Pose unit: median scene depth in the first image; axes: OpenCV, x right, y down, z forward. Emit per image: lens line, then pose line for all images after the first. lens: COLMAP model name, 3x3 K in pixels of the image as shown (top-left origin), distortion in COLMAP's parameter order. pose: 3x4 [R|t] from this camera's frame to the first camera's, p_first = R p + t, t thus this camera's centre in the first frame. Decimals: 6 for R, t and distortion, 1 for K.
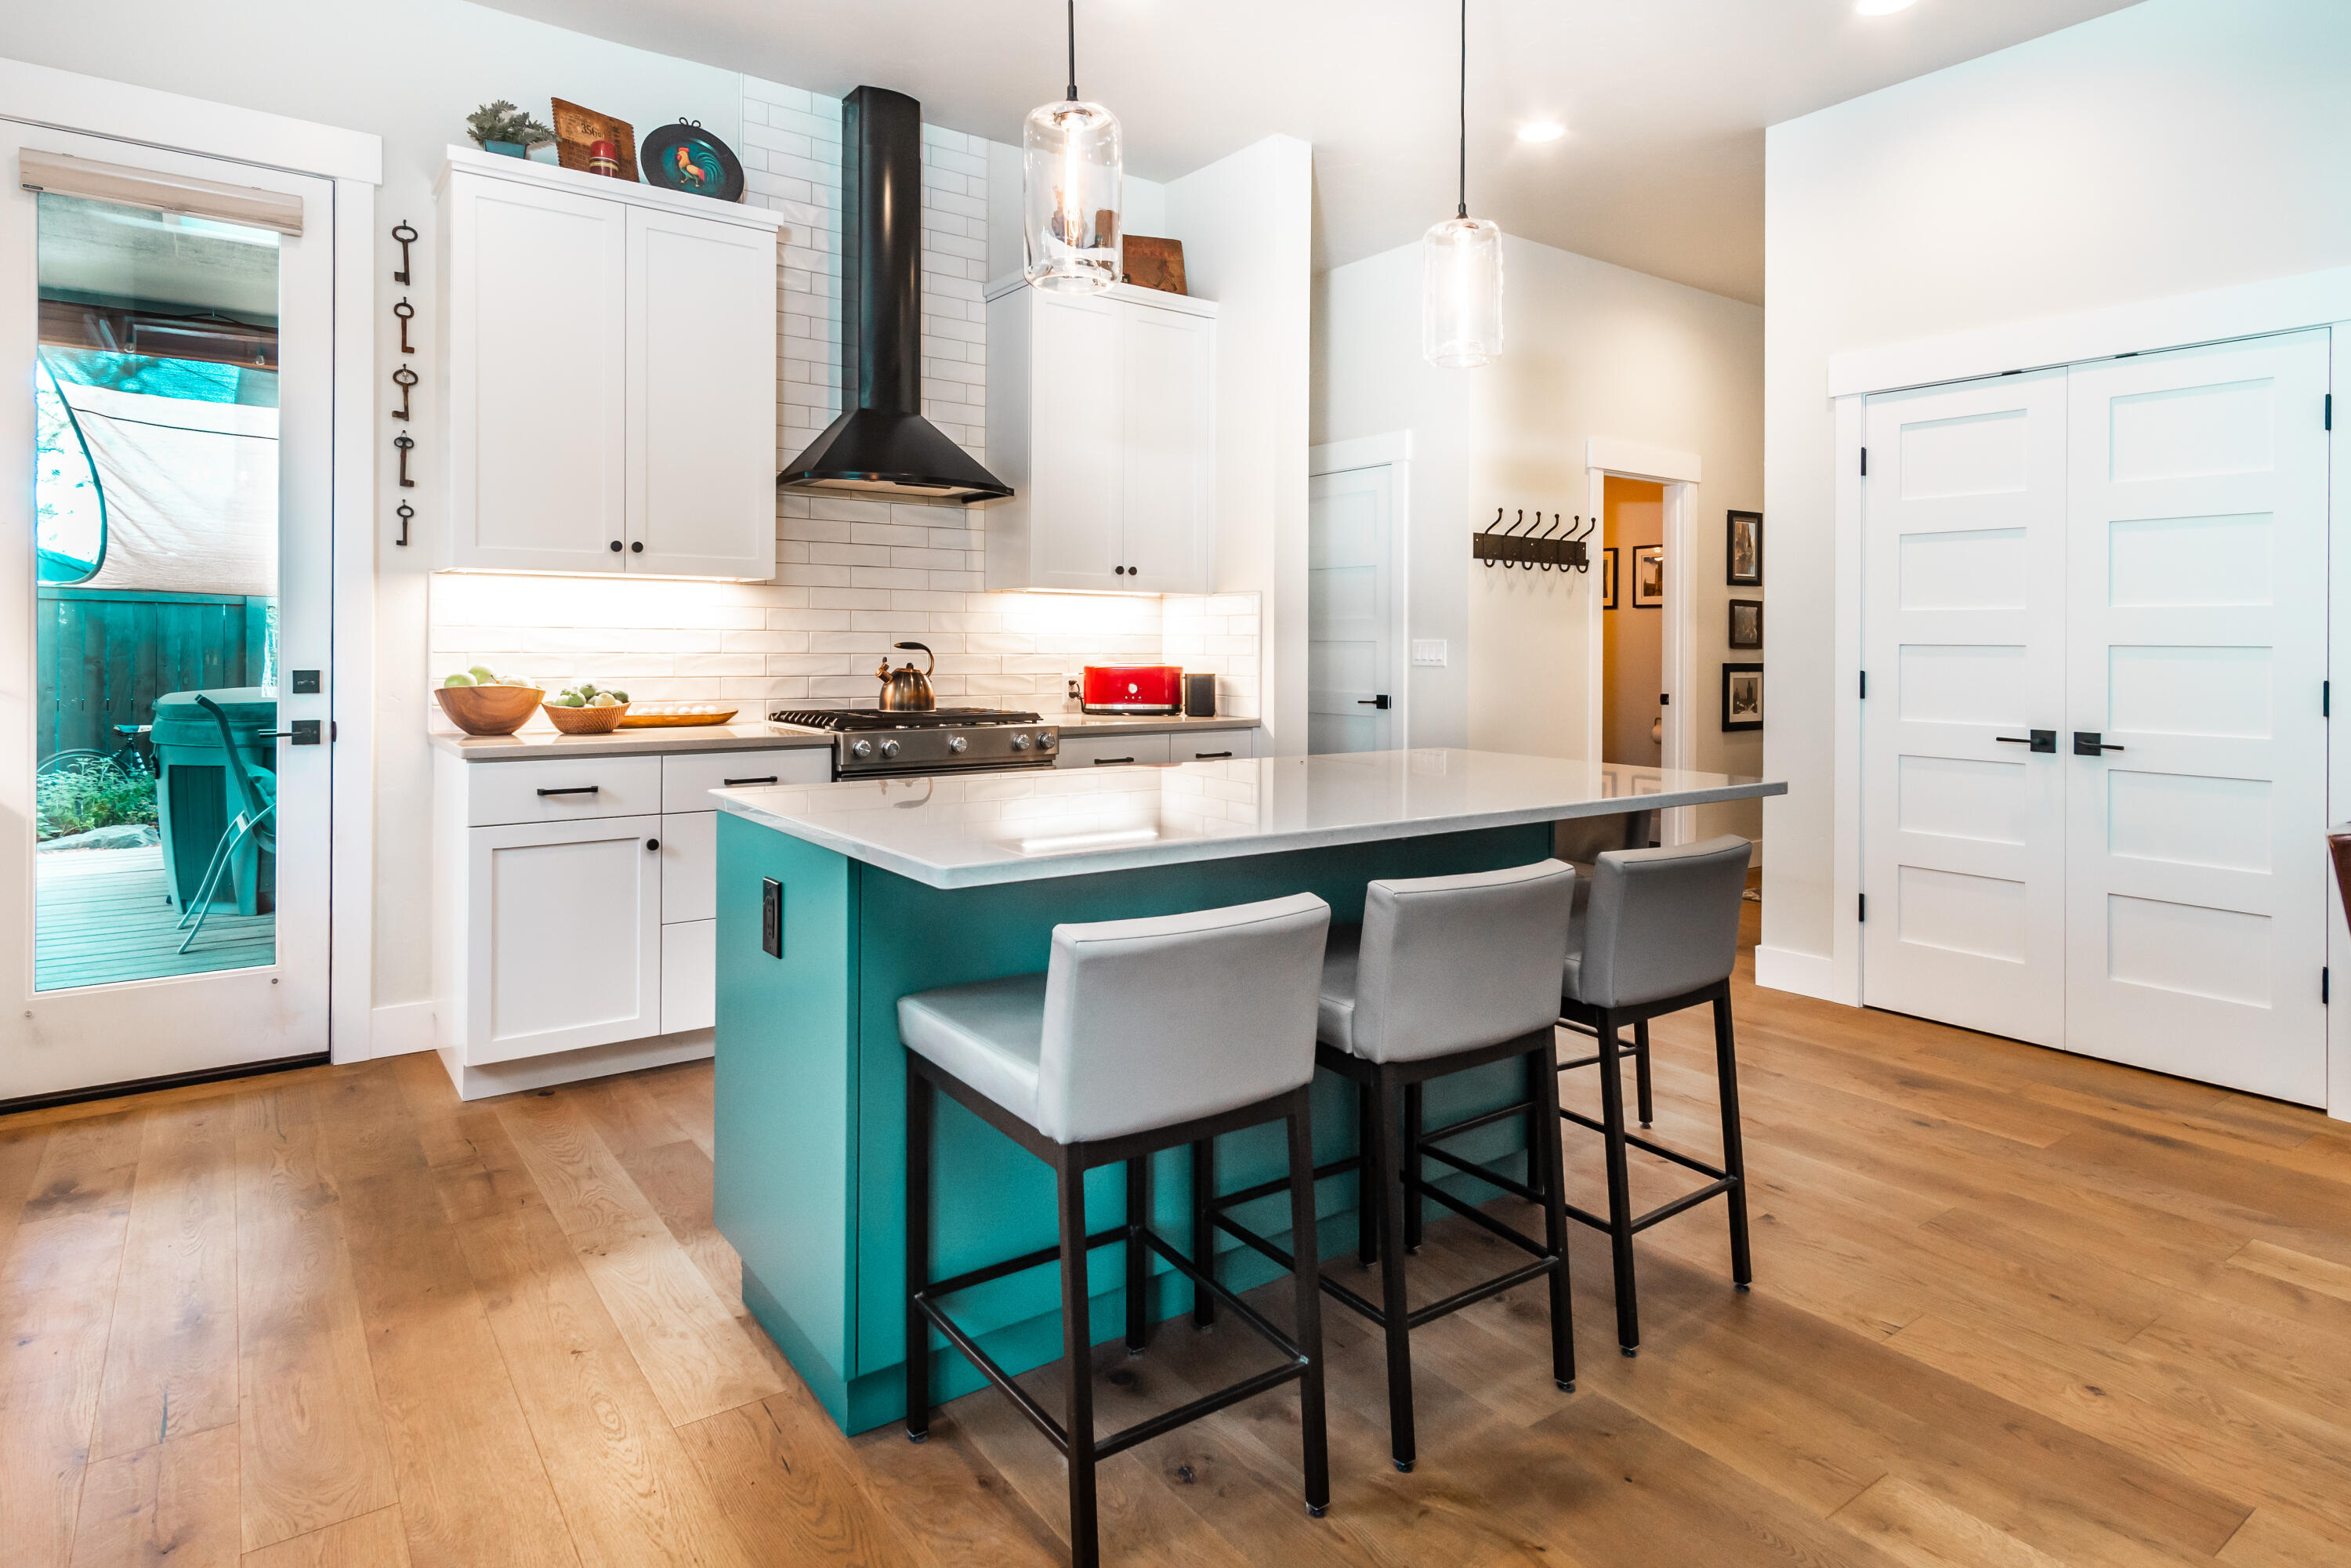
lens RADIAL K [[1259.2, 0, 1077.1], [0, 1259.2, 627.6], [0, 0, 1]] dist [0.014140, 0.004895]
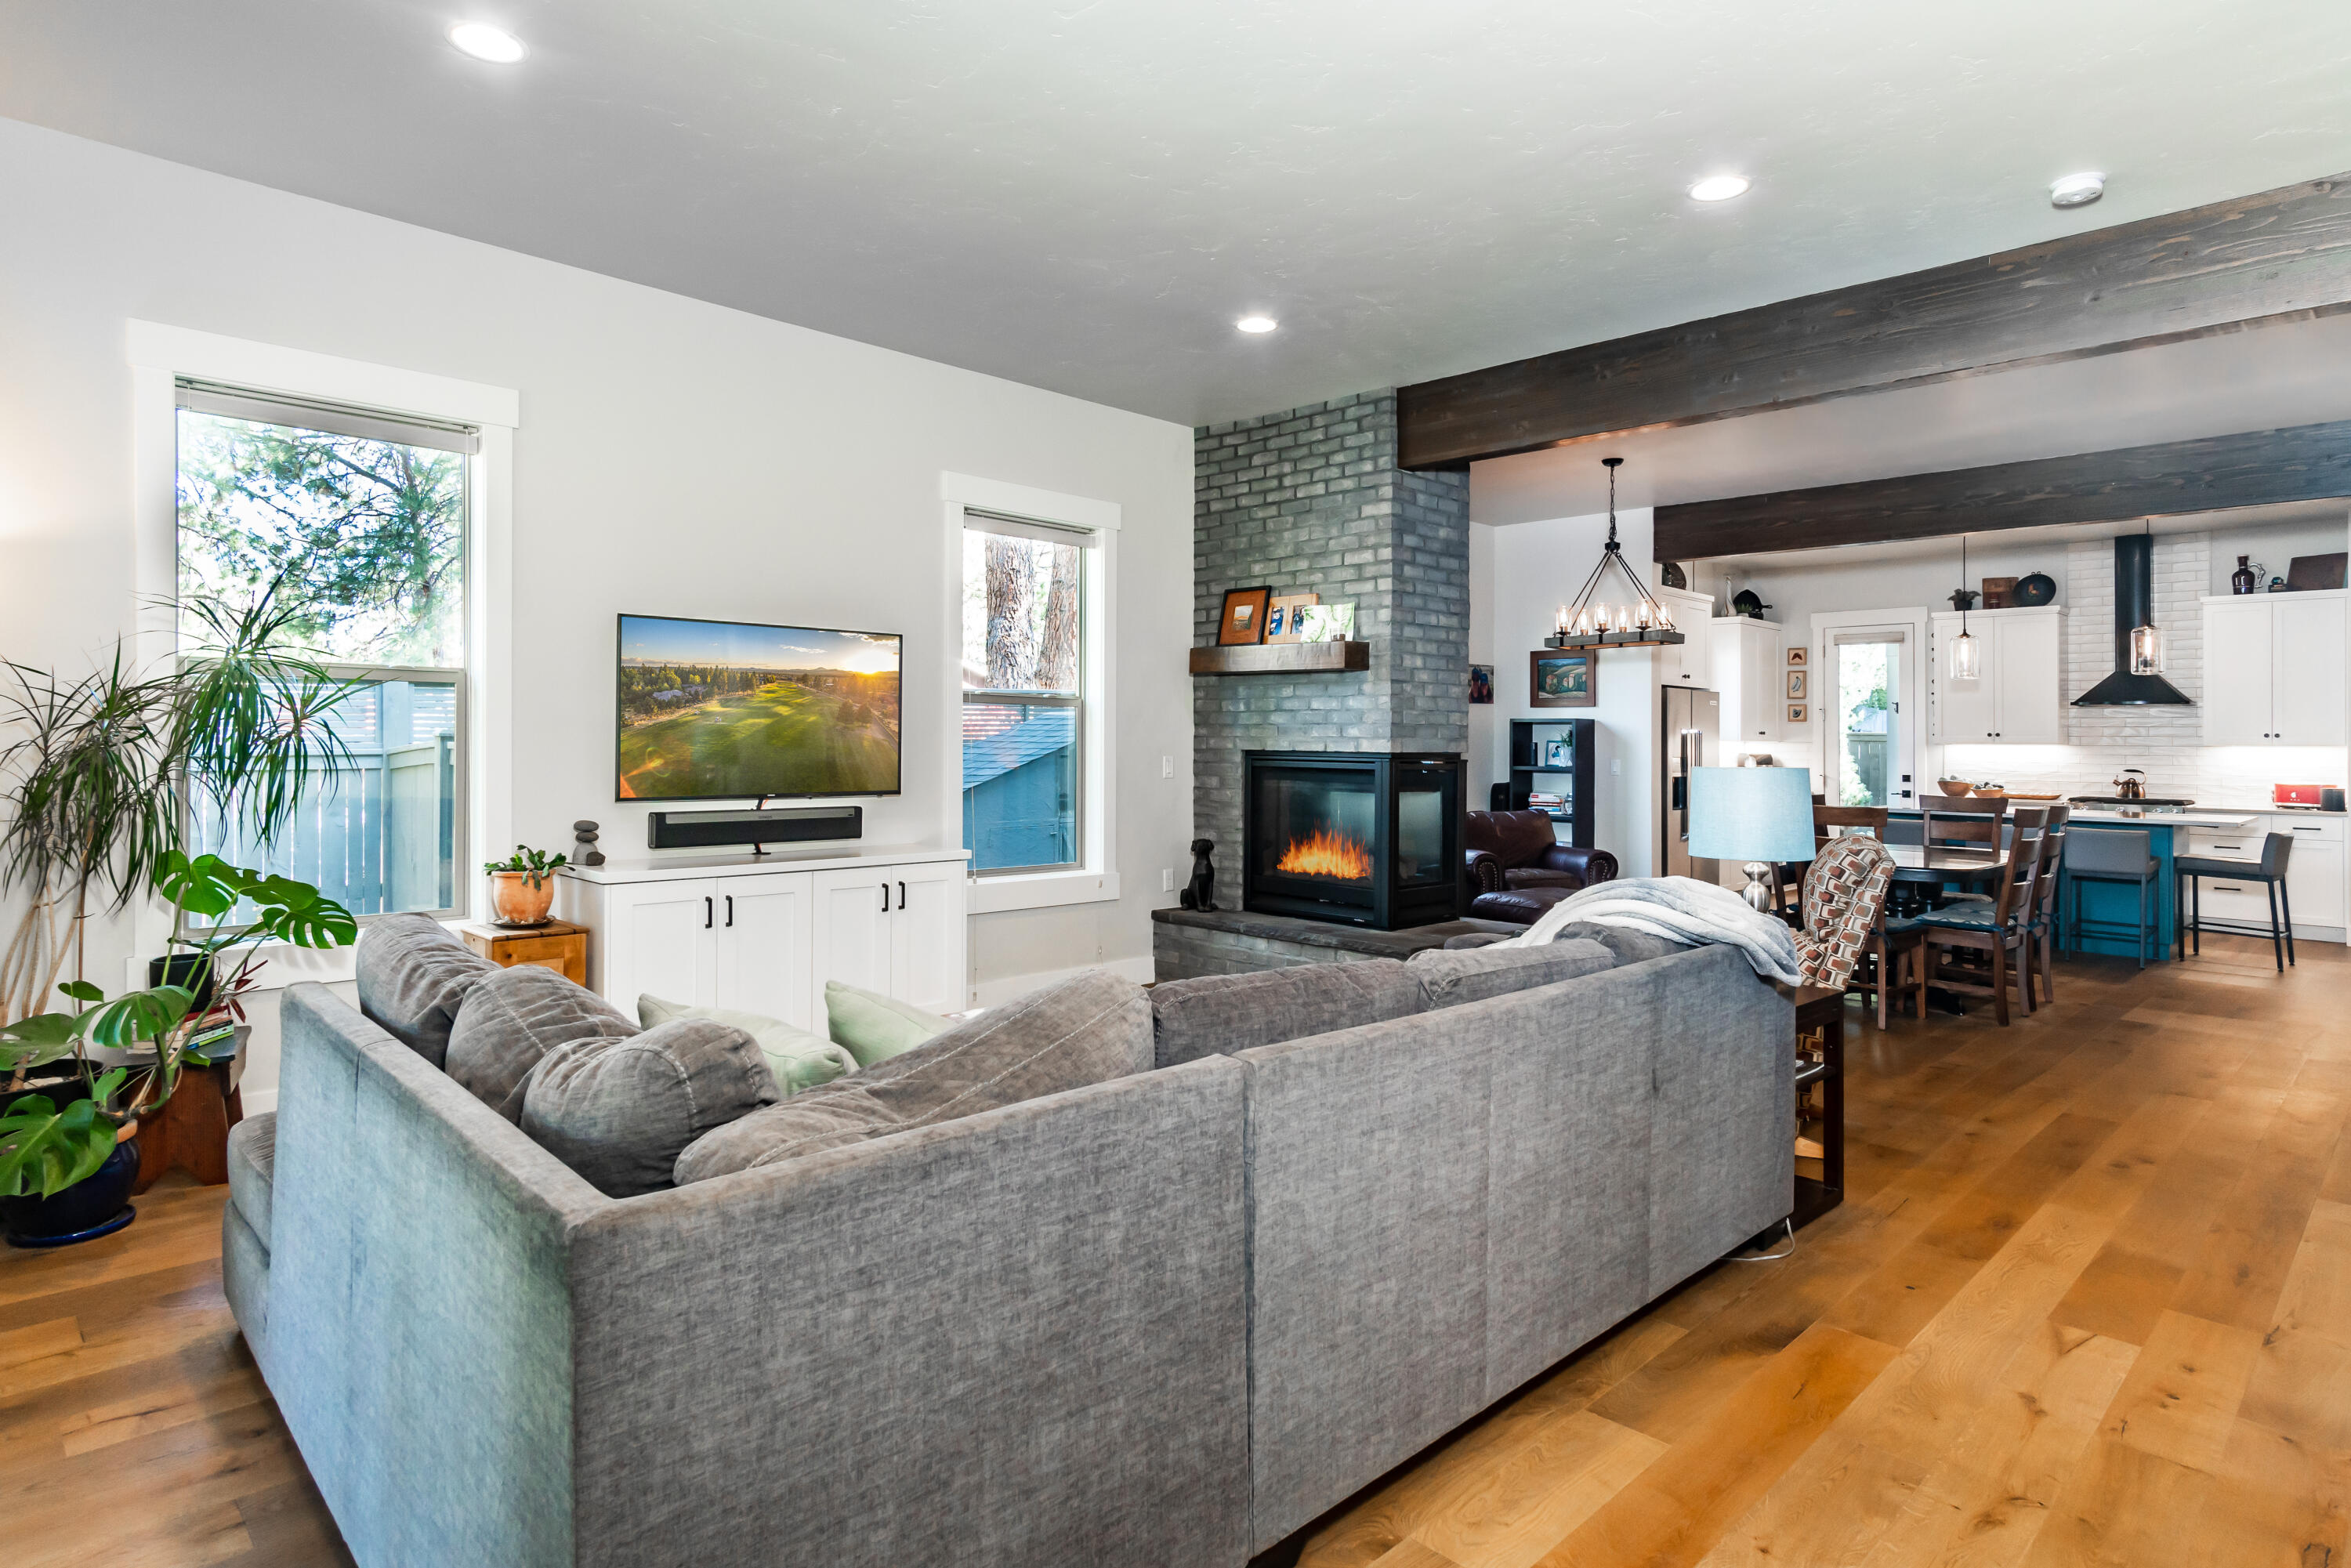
lens RADIAL K [[1259.2, 0, 1165.0], [0, 1259.2, 769.0], [0, 0, 1]] dist [0.014140, 0.004895]
pose [[0.162609, 0.014948, -0.986577, 1.968370], [0.003478, 0.999870, 0.015723, -0.033674], [0.986685, -0.005988, 0.162536, -1.210255]]
